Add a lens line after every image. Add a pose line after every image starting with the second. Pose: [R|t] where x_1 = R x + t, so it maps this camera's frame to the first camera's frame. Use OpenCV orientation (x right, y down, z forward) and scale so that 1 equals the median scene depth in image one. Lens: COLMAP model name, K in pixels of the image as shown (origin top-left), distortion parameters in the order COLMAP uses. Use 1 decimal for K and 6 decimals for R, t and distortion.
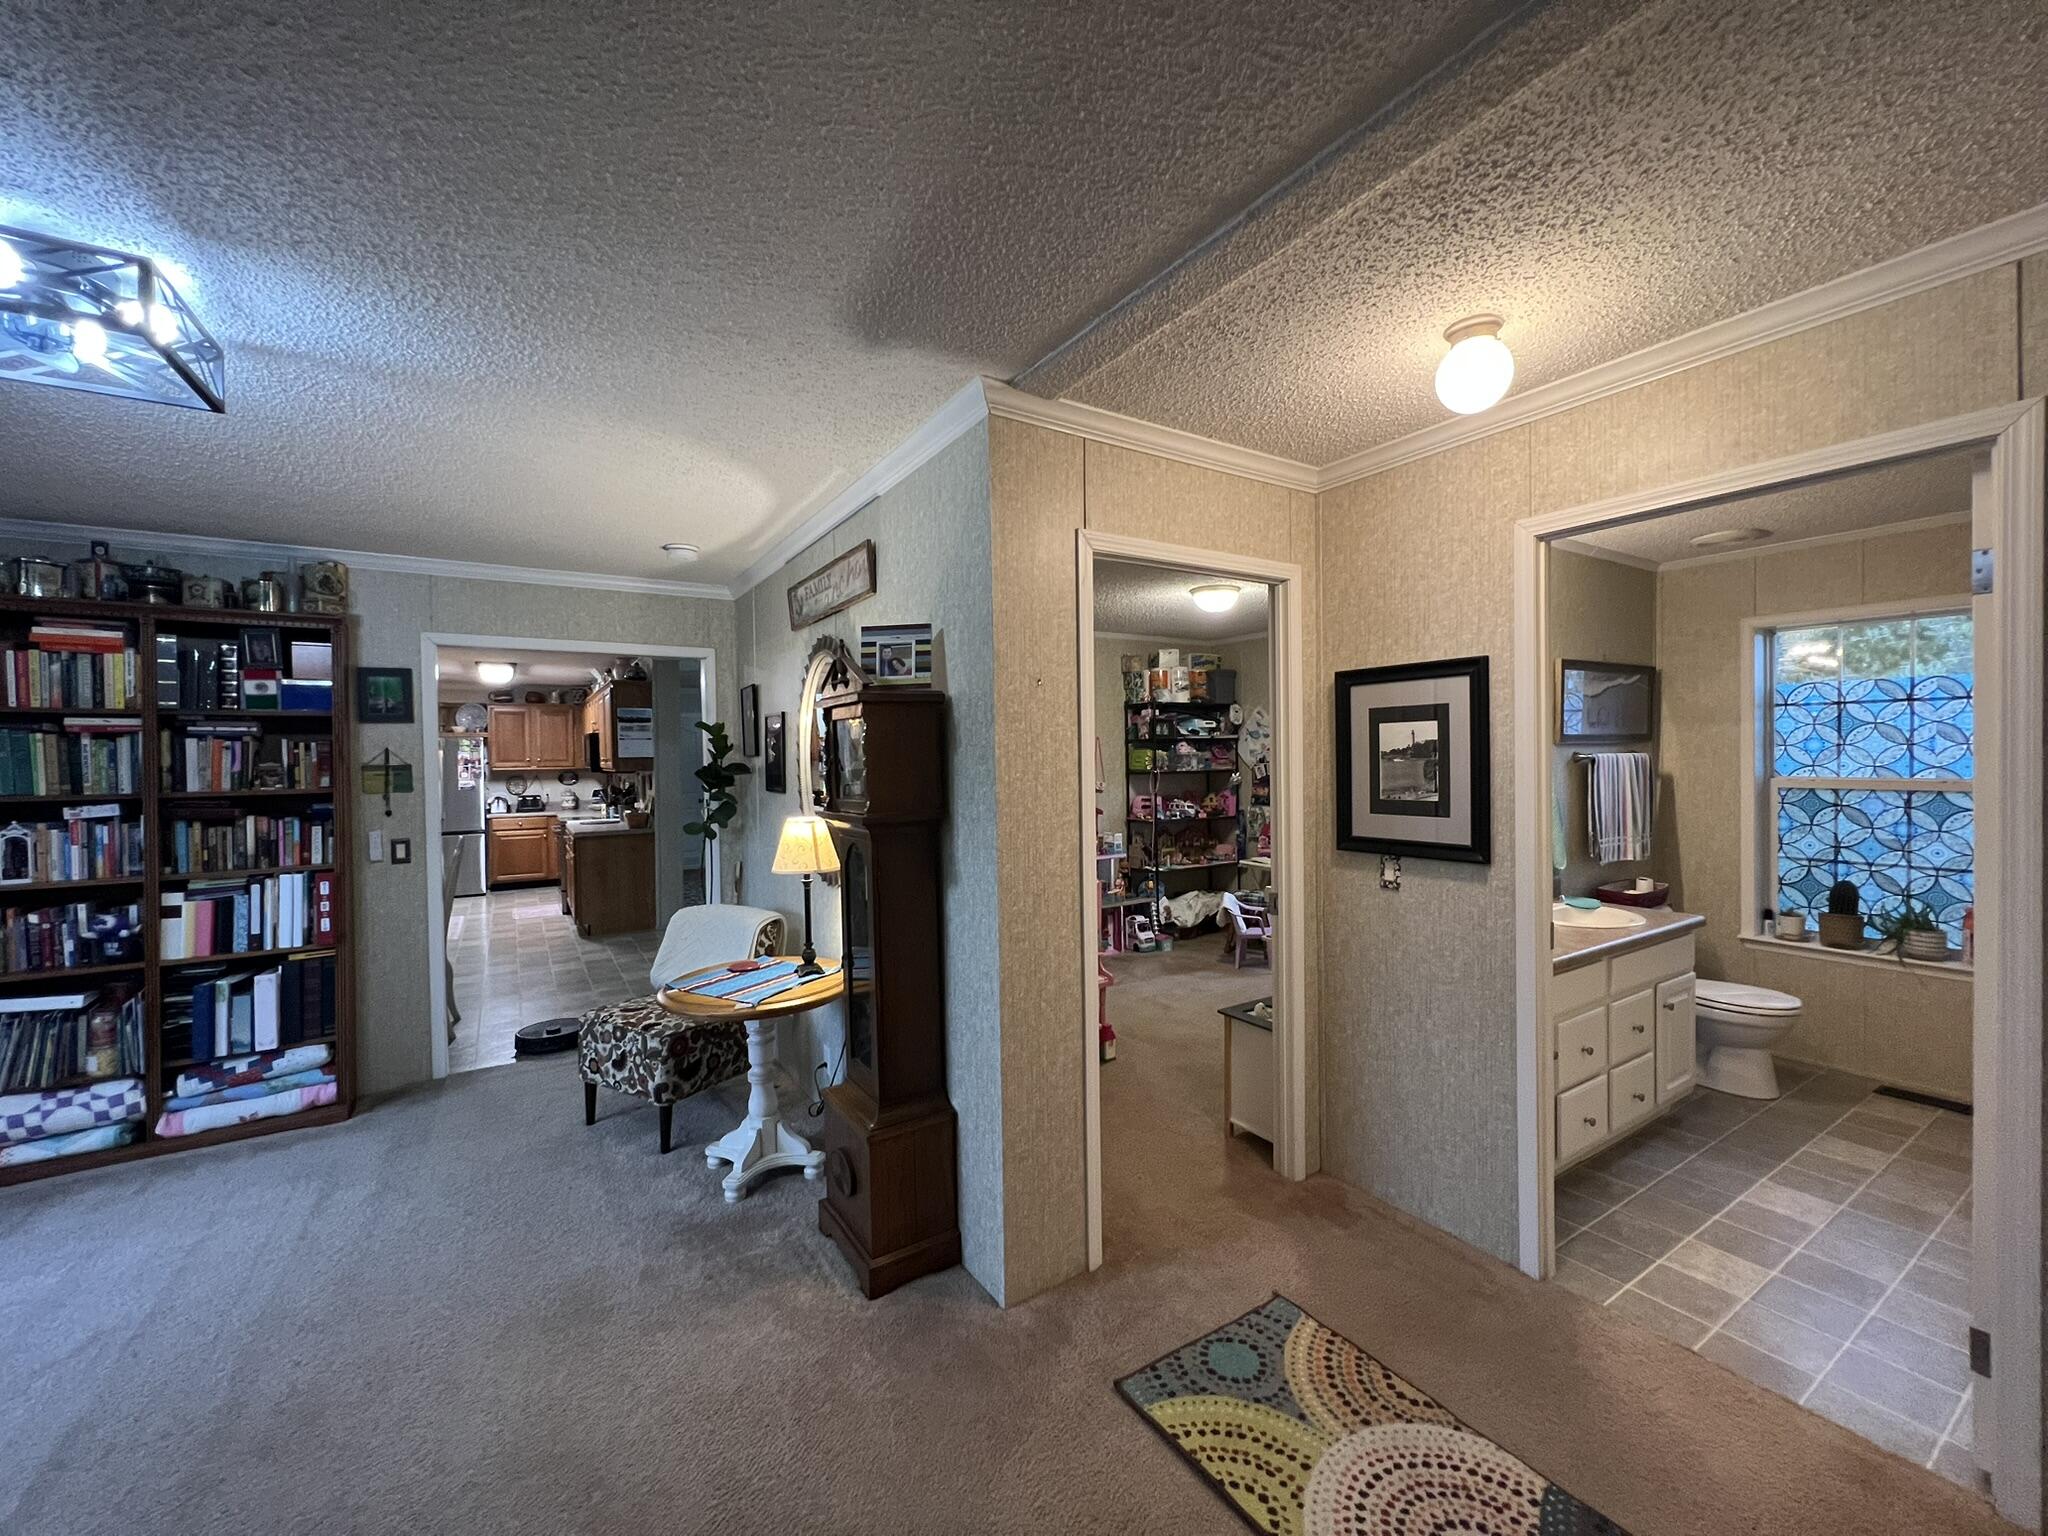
lens RADIAL K [[817.4, 0, 1024.6], [0, 817.4, 767.1], [0, 0, 1]] dist [-0.001138, 0.000532]
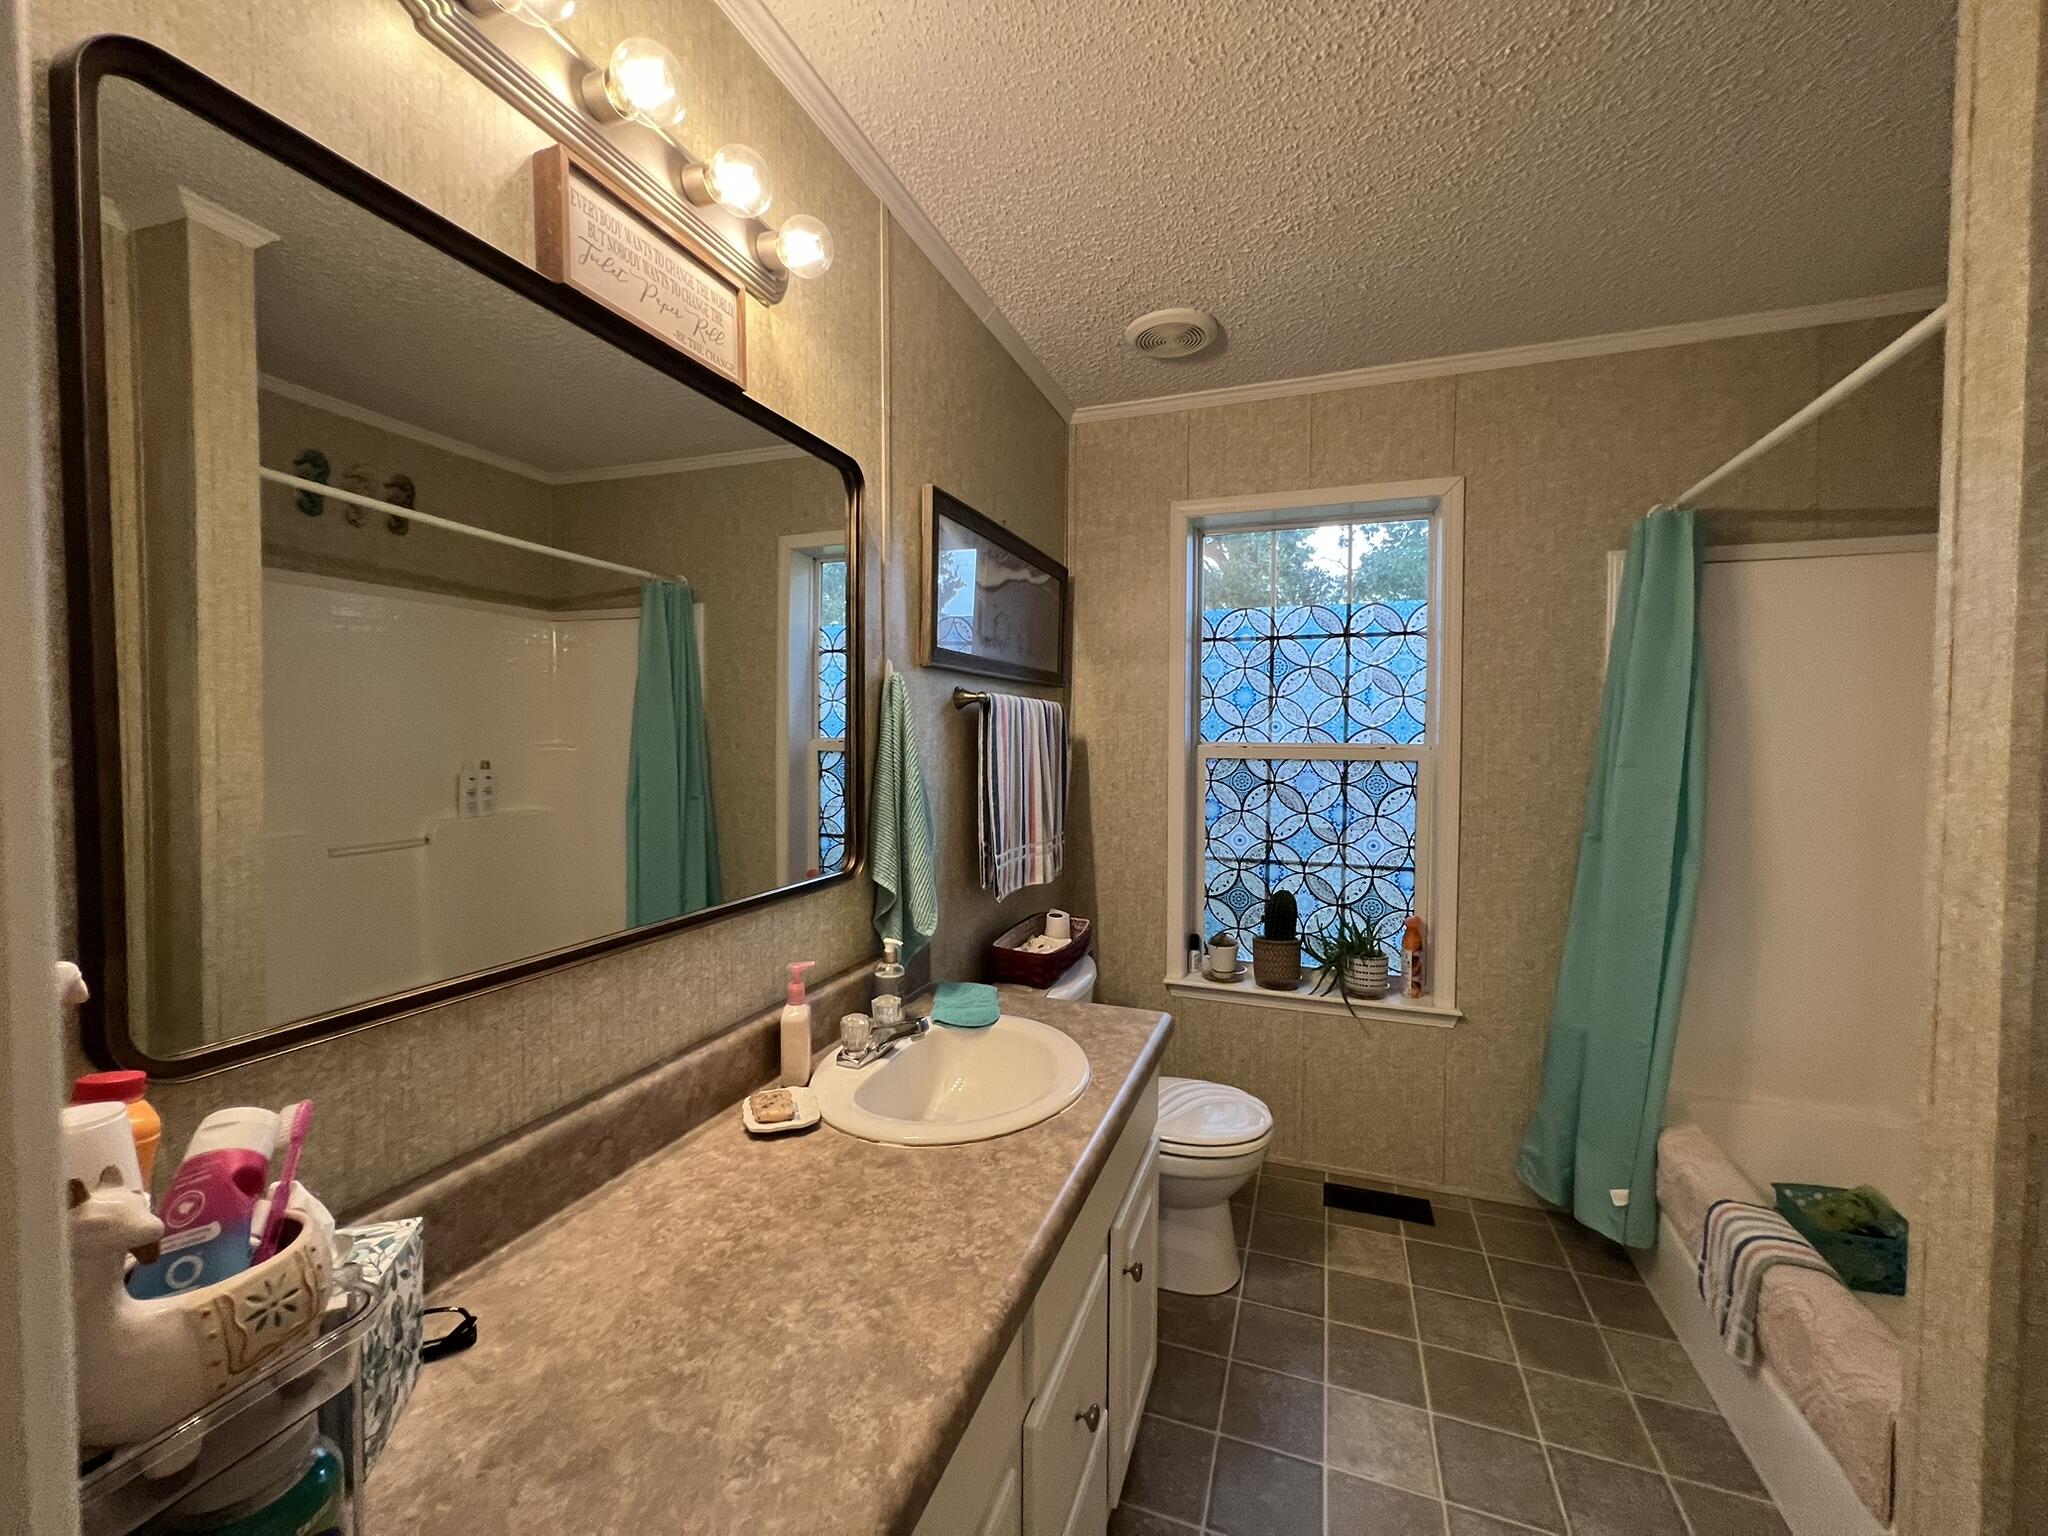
lens RADIAL K [[817.4, 0, 1024.6], [0, 817.4, 767.1], [0, 0, 1]] dist [-0.001138, 0.000532]
pose [[0.793905, -0.005230, 0.608020, 0.393846], [-0.006219, 0.999841, 0.016720, 0.022940], [-0.608010, -0.017055, 0.793746, 0.564837]]
